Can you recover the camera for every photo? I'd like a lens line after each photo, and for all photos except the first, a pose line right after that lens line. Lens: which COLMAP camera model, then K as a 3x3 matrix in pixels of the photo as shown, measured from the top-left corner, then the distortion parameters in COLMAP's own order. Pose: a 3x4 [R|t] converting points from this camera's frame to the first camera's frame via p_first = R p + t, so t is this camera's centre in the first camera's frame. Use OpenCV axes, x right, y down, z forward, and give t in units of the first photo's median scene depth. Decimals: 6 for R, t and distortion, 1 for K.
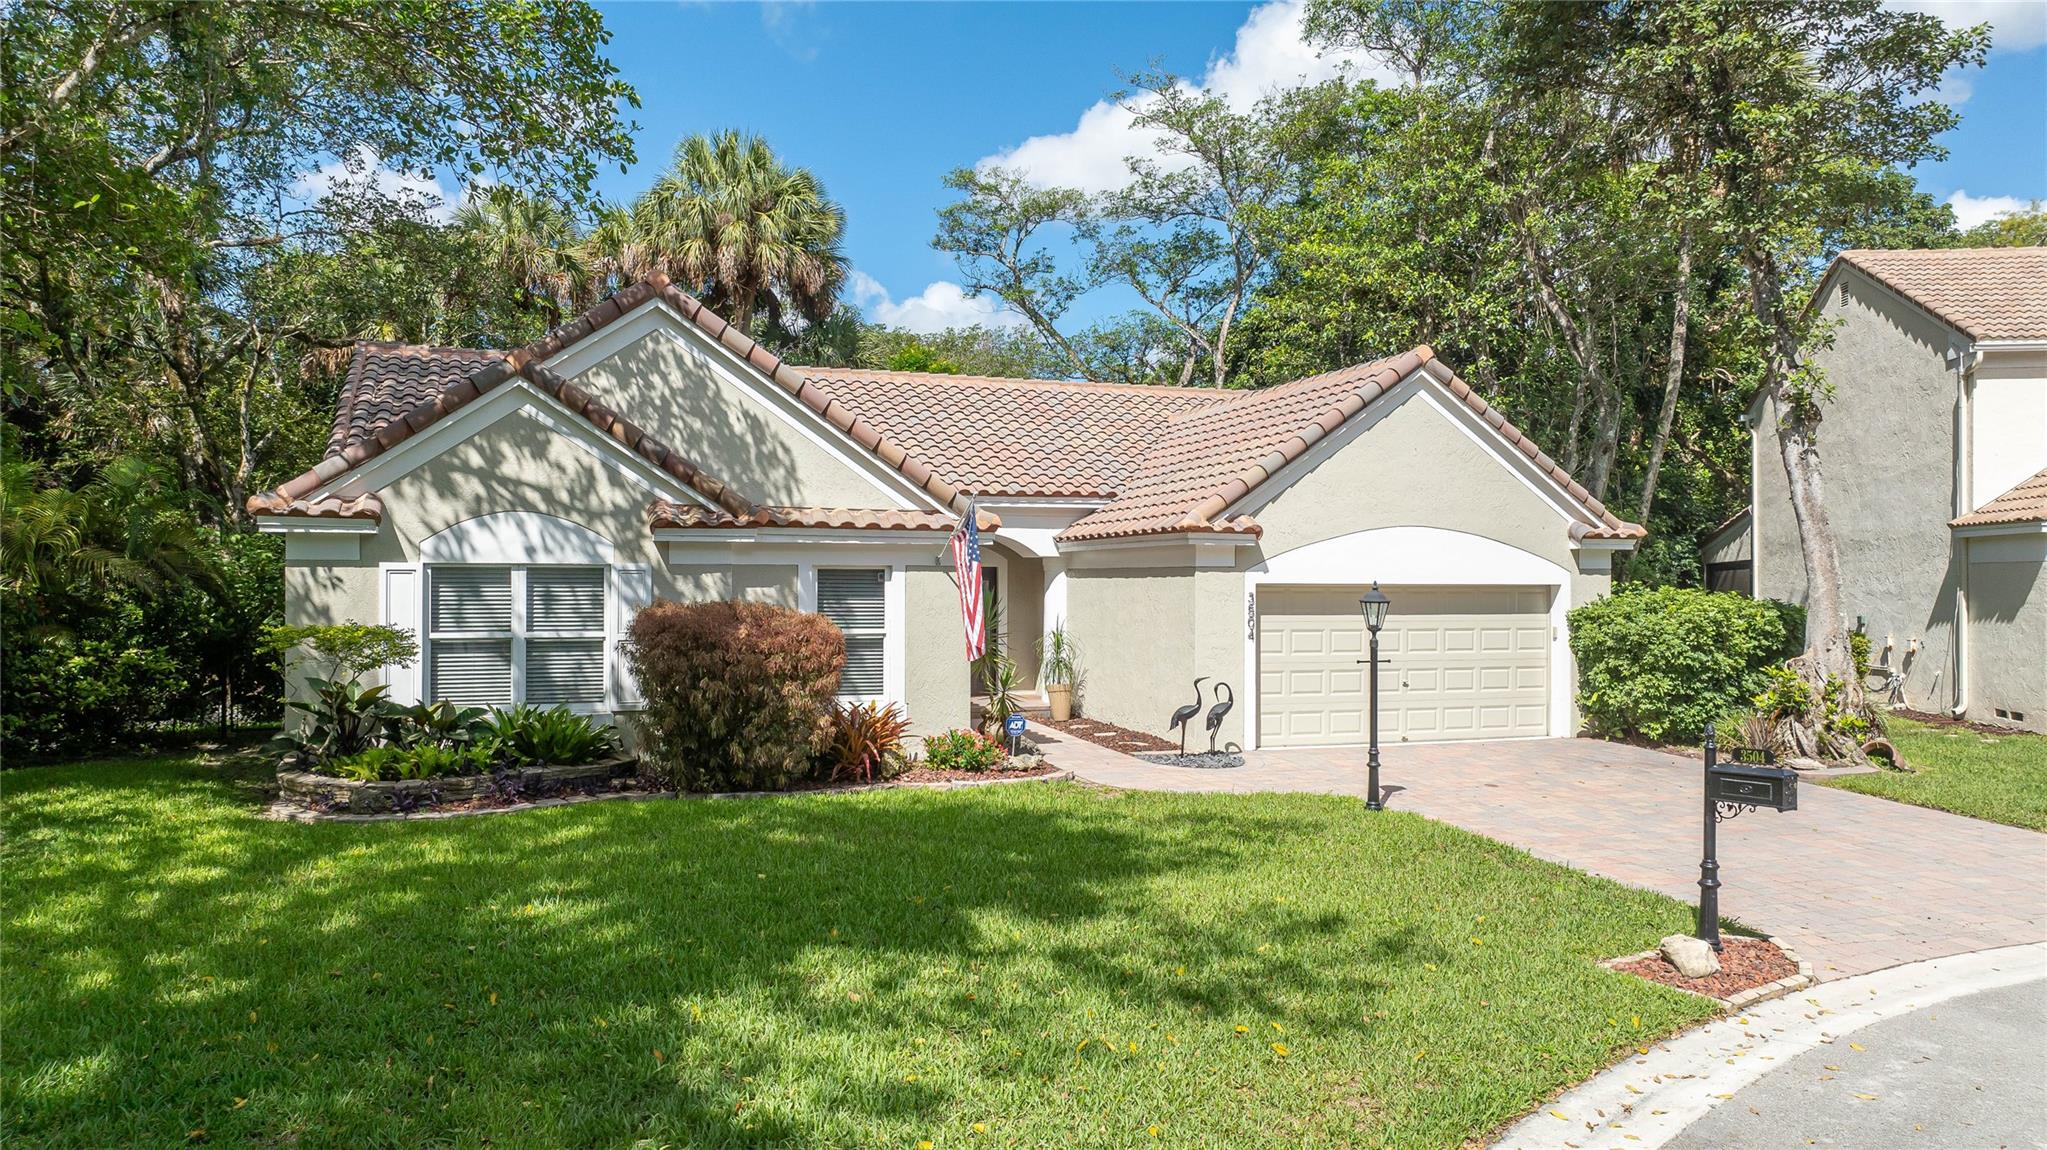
lens RADIAL K [[1424.9, 0, 1024.7], [0, 1424.9, 570.1], [0, 0, 1]] dist [-0.046302, 0.041750]
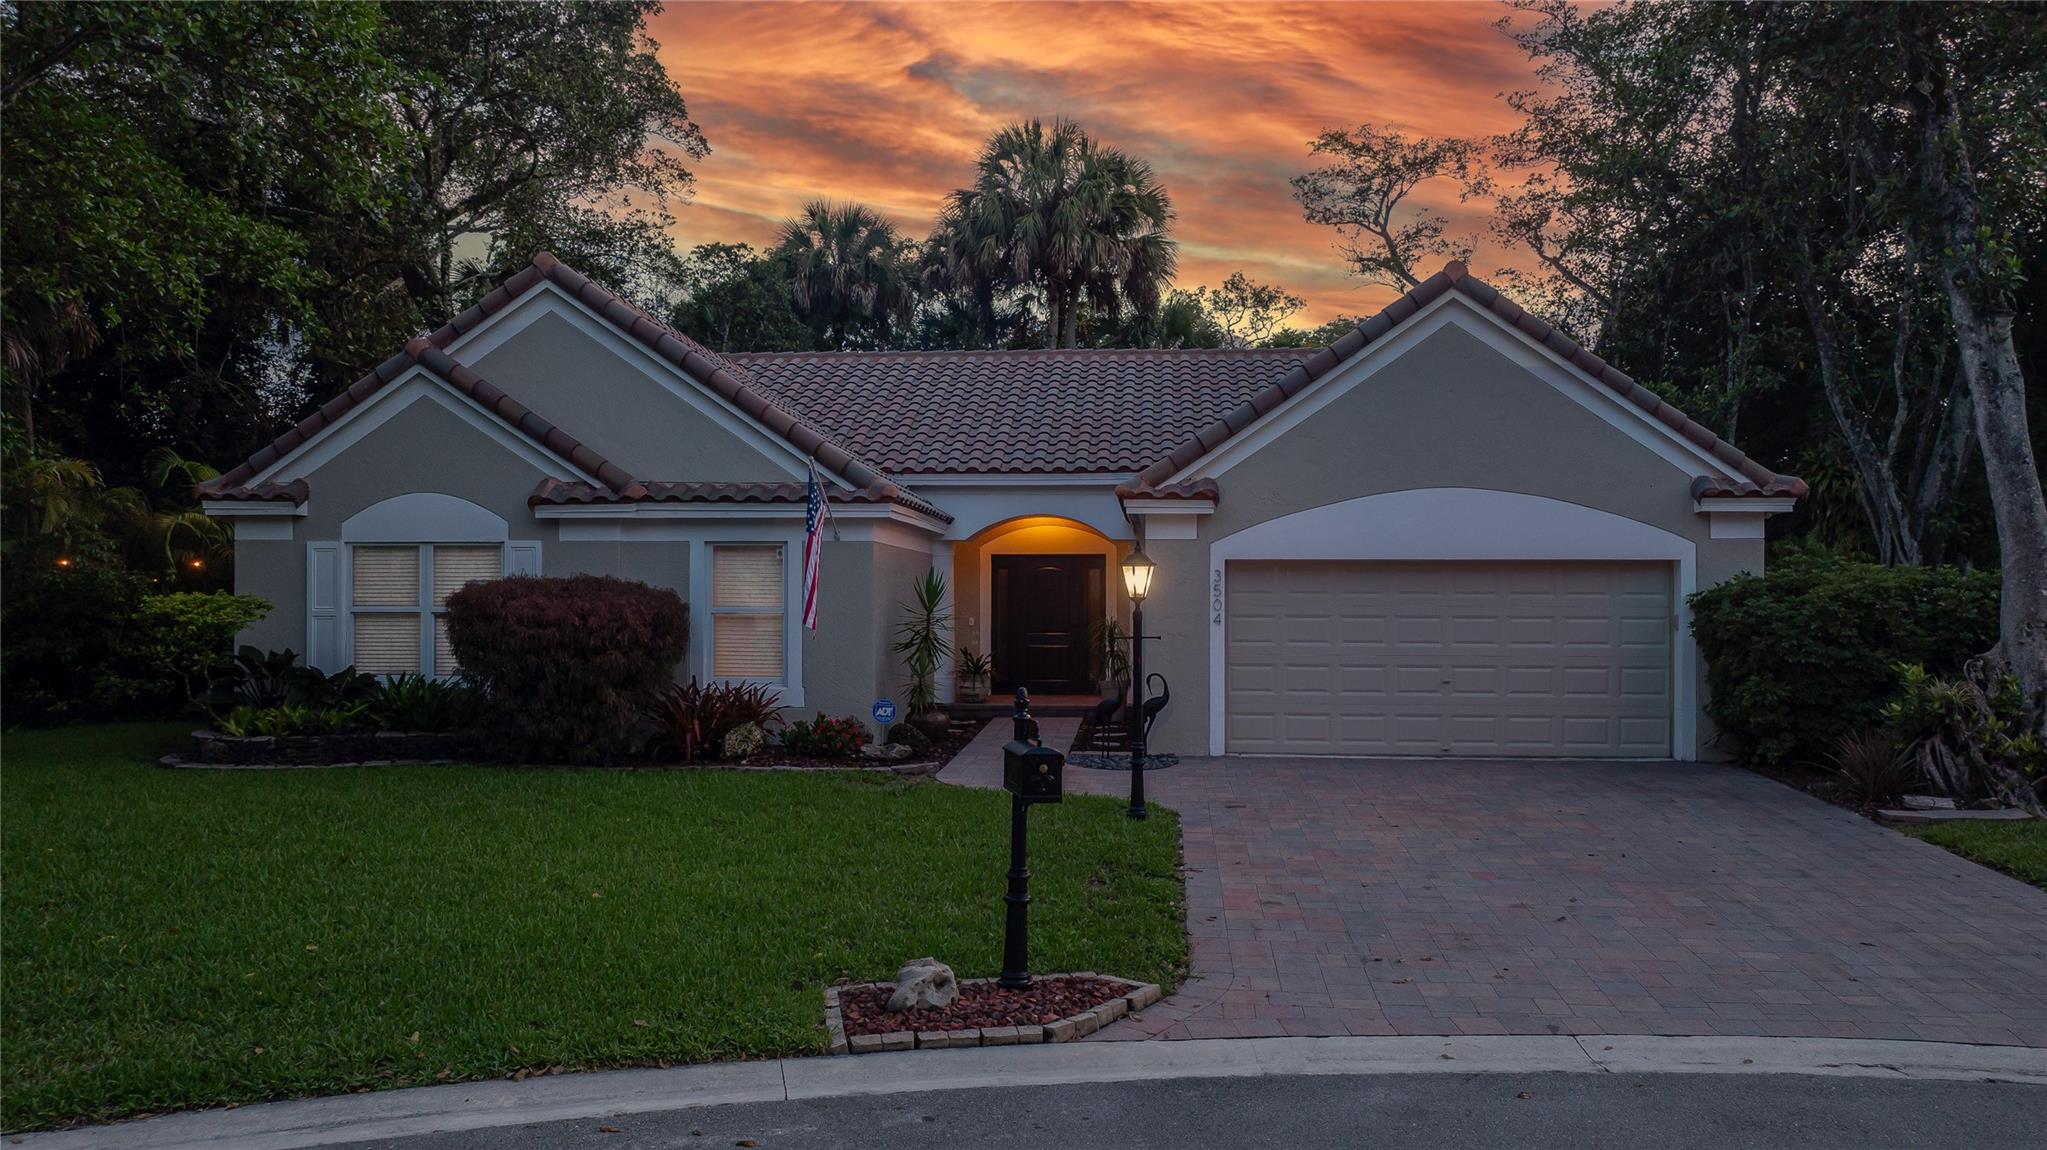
lens RADIAL K [[1494.6, 0, 1000.7], [0, 1494.6, 582.0], [0, 0, 1]] dist [-0.044649, 0.056417]
pose [[0.914536, -0.005912, -0.404462, 0.466692], [0.003673, 0.999973, -0.006311, 0.033363], [0.404489, 0.004286, 0.914533, 0.154214]]
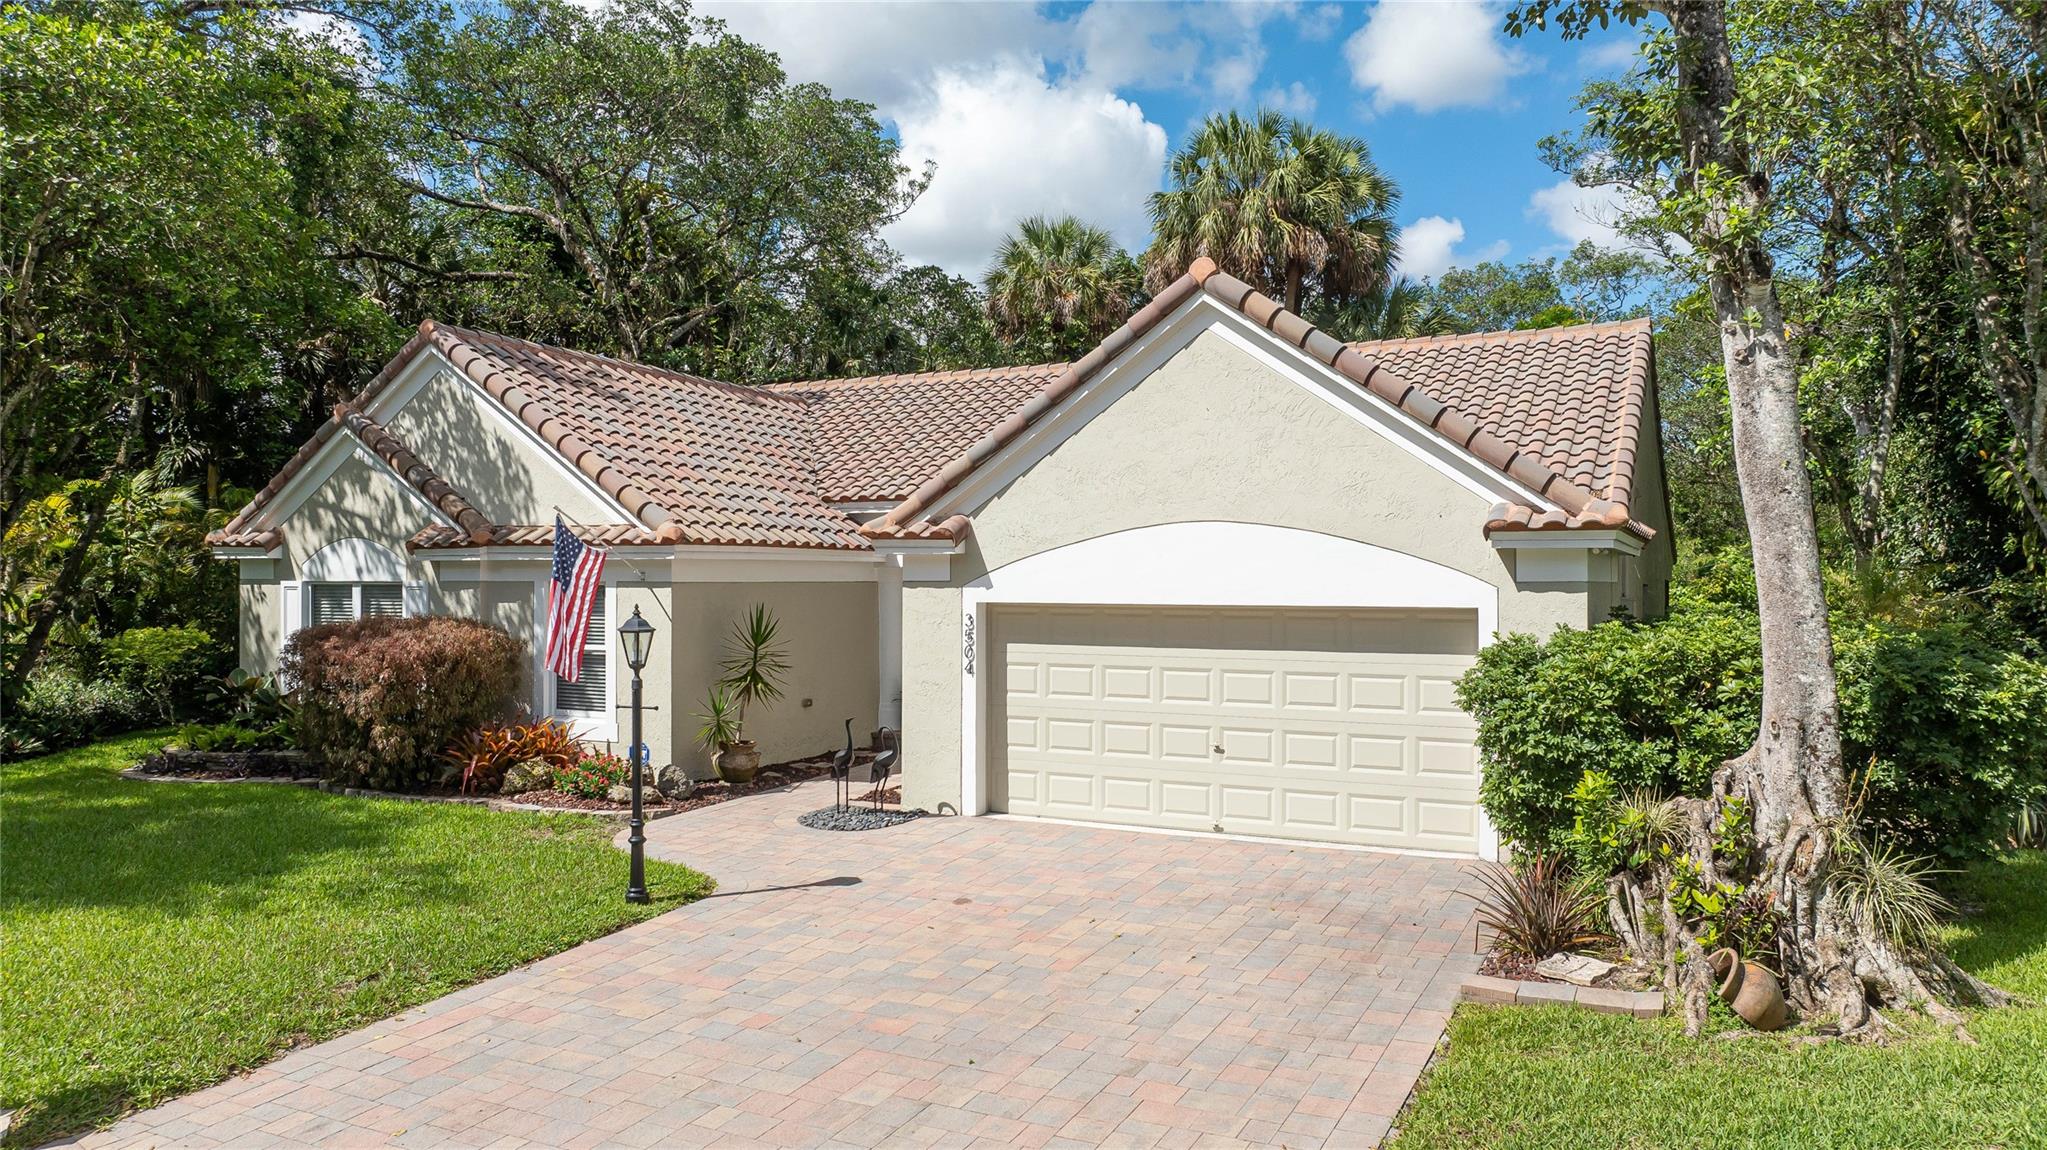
lens RADIAL K [[1393.1, 0, 1022.6], [0, 1393.1, 587.0], [0, 0, 1]] dist [-0.036766, 0.004425]
pose [[0.698874, 0.003949, -0.715234, 0.847334], [0.009077, 0.999855, 0.014389, -0.011395], [0.715187, -0.016548, 0.698737, 0.568504]]
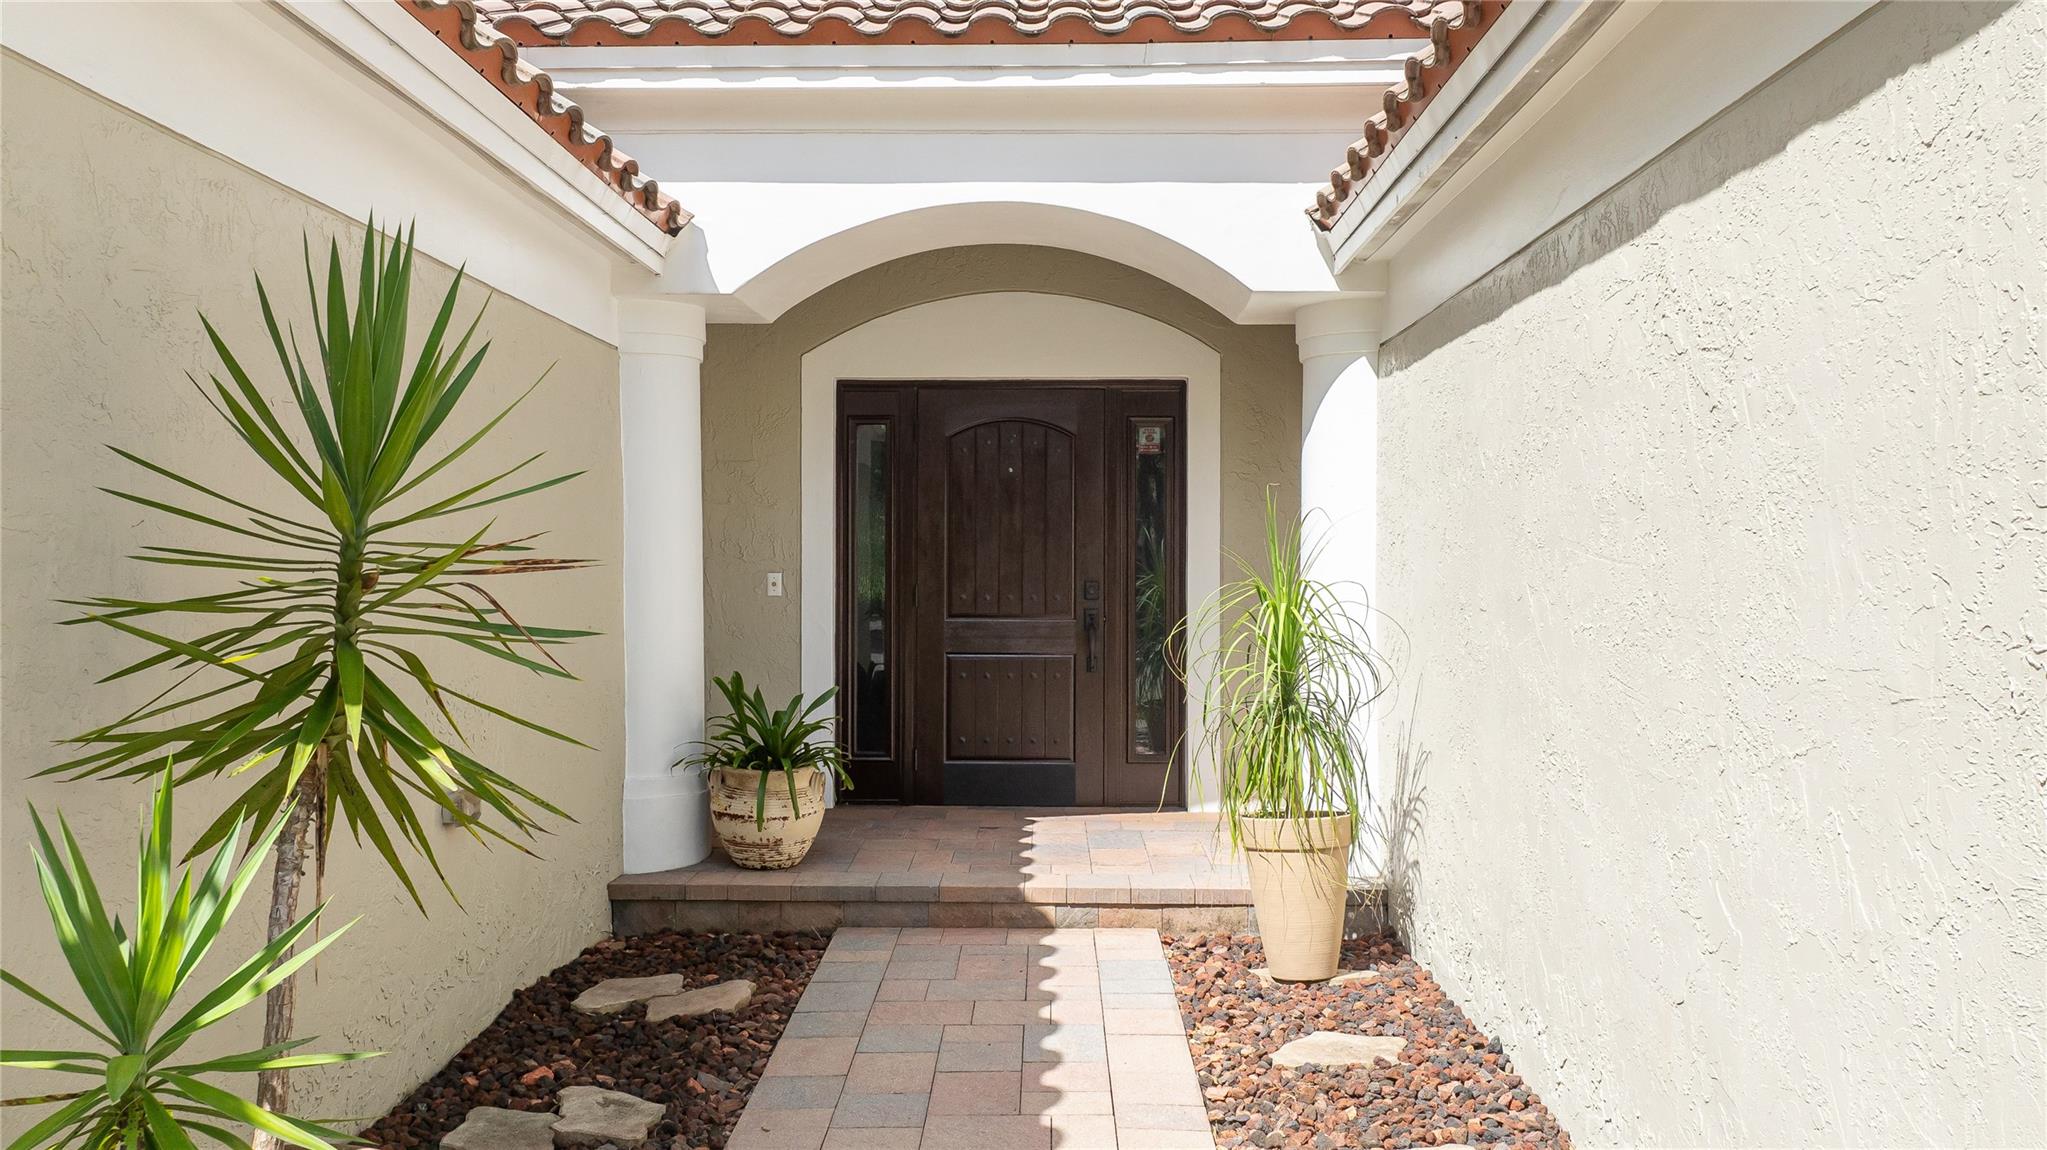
lens RADIAL K [[1424.9, 0, 1024.7], [0, 1424.9, 570.1], [0, 0, 1]] dist [-0.046302, 0.041750]
pose [[0.946229, -0.004253, -0.323468, 0.096887], [0.007316, 0.999939, 0.008251, 0.052893], [0.323413, -0.010174, 0.946203, 1.016837]]
